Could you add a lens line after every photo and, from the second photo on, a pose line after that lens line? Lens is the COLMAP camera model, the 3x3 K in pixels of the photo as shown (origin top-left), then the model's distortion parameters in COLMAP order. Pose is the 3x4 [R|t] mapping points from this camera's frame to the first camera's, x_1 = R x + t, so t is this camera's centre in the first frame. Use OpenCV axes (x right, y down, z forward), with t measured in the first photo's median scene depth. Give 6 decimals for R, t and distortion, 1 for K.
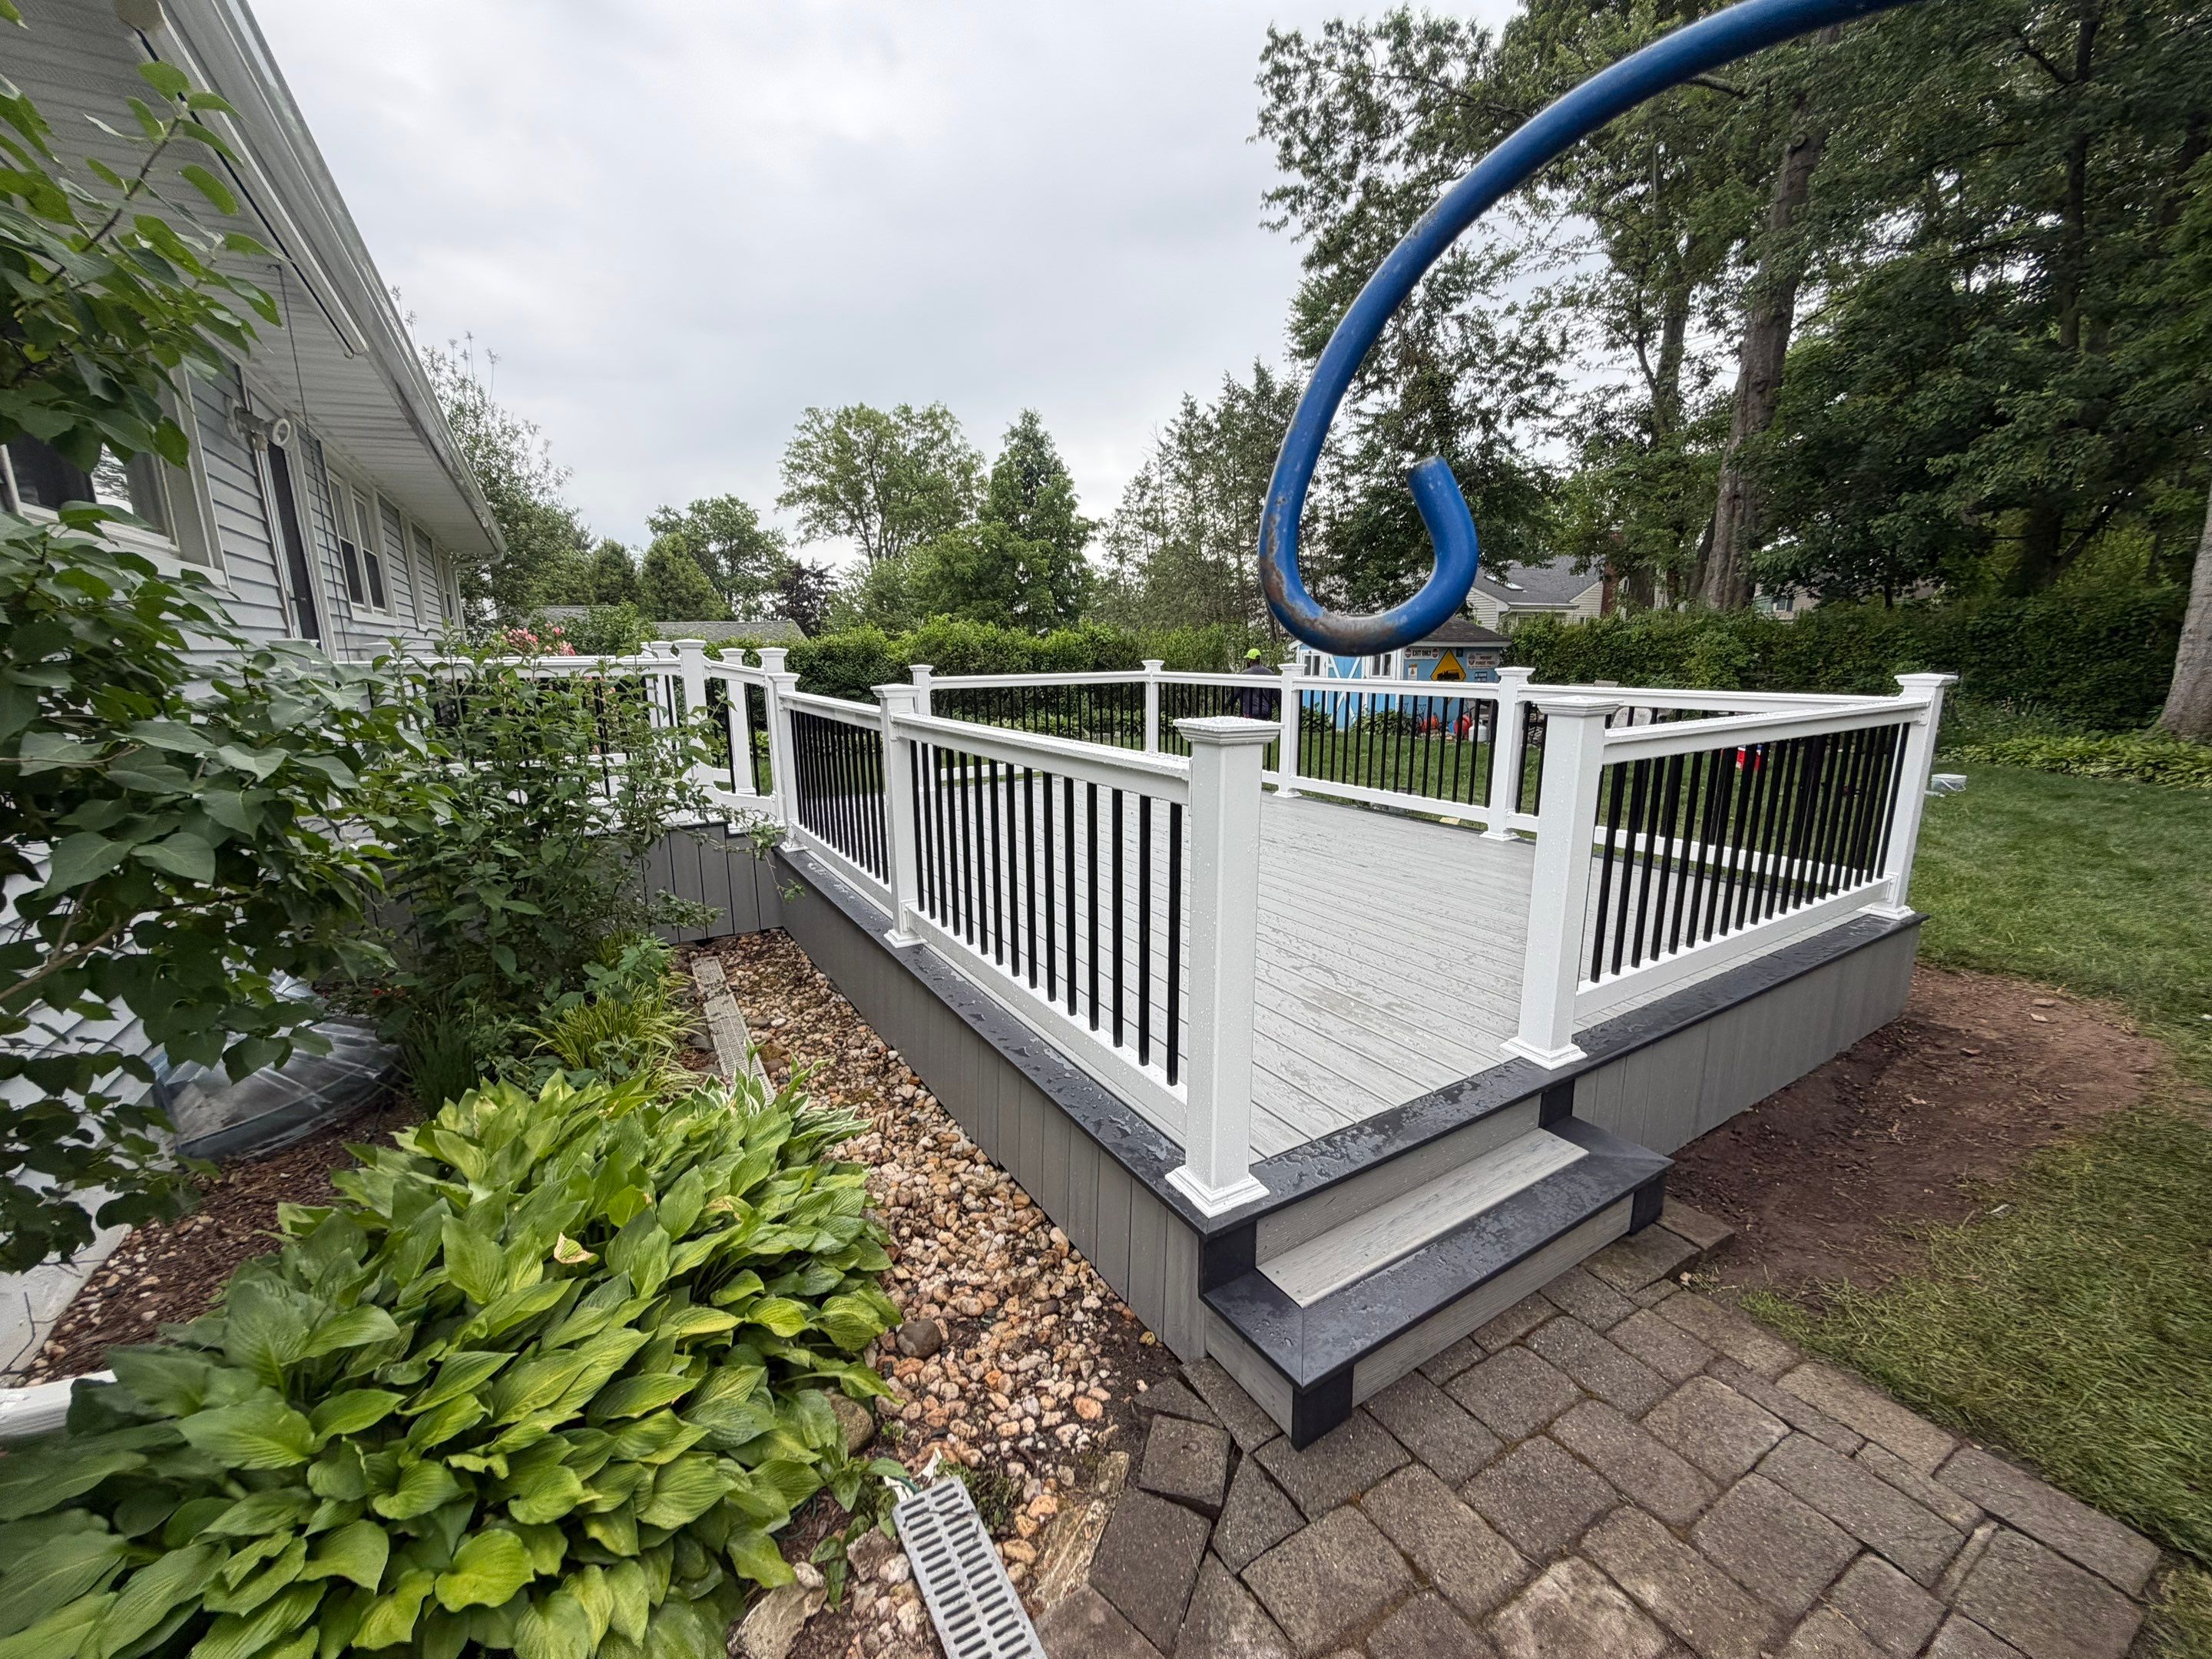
lens RADIAL K [[881.3, 0, 1100.0], [0, 881.3, 823.0], [0, 0, 1]] dist [0.006359, -0.000125]
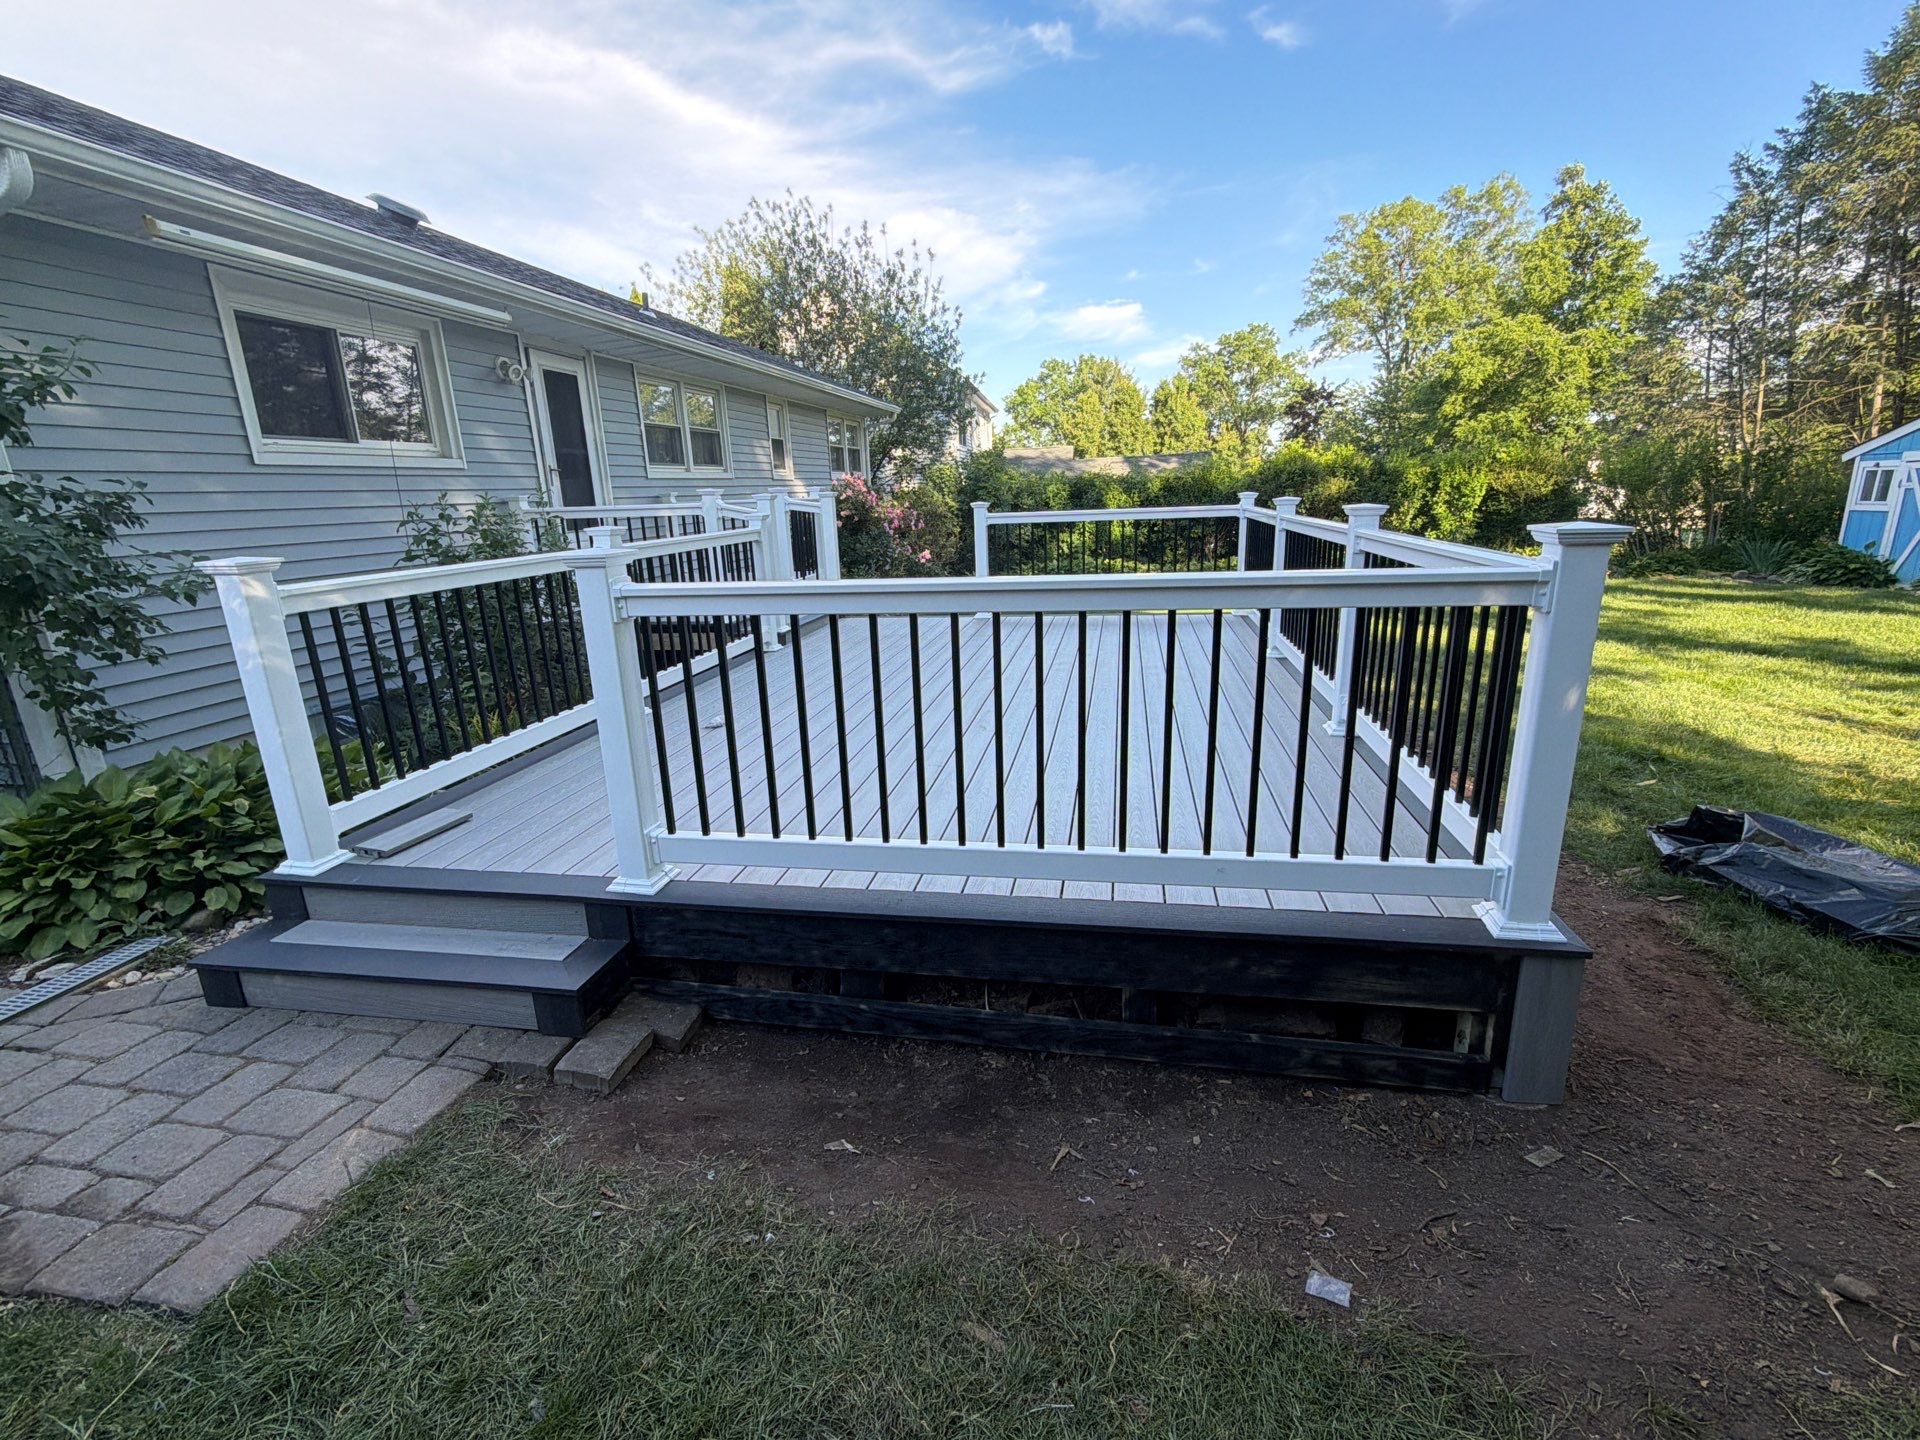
lens RADIAL K [[864.7, 0, 964.0], [0, 864.7, 720.6], [0, 0, 1]] dist [0.002848, 0.000426]
pose [[0.746754, 0.154611, -0.646881, 0.226230], [-0.100988, 0.987686, 0.119487, -0.015887], [0.657389, -0.023900, 0.753172, 0.072706]]
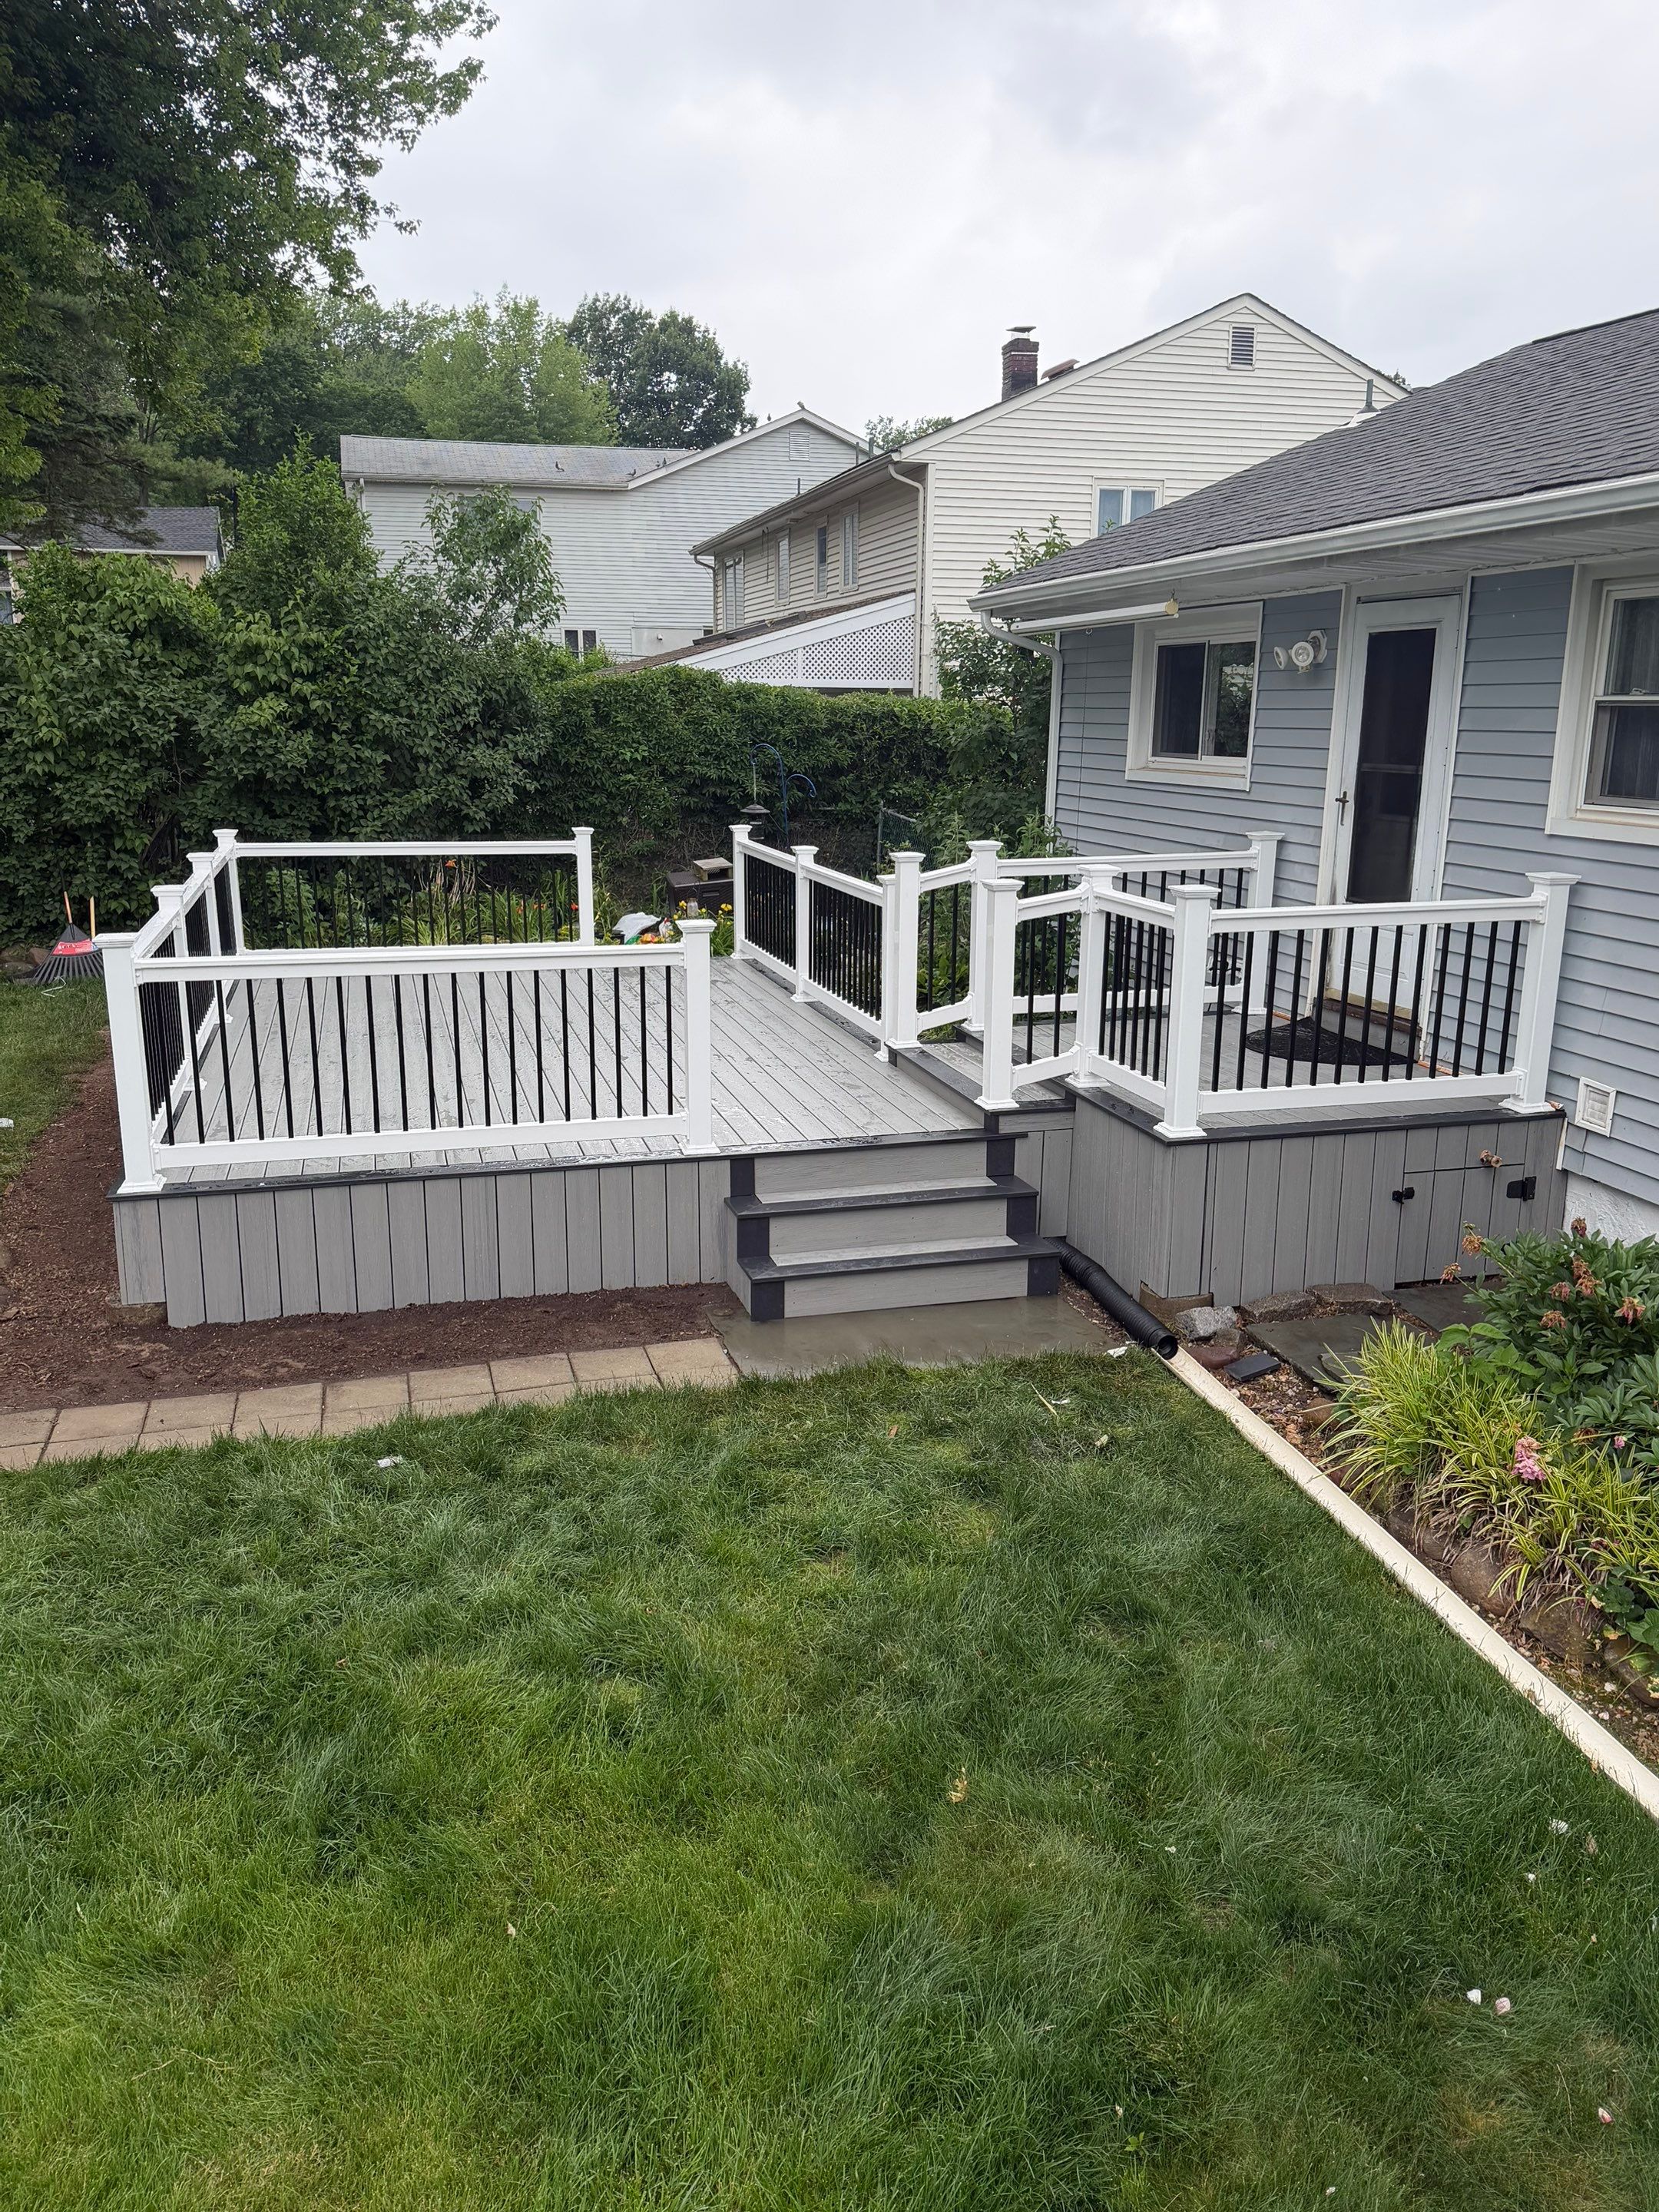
lens RADIAL K [[1645.0, 0, 820.2], [0, 1645.0, 1107.2], [0, 0, 1]] dist [0.061888, -0.088041]
pose [[-0.957732, -0.062861, 0.280708, -0.246423], [0.062161, 0.907550, 0.415318, -0.210599], [-0.280864, 0.415213, -0.865283, 0.822092]]
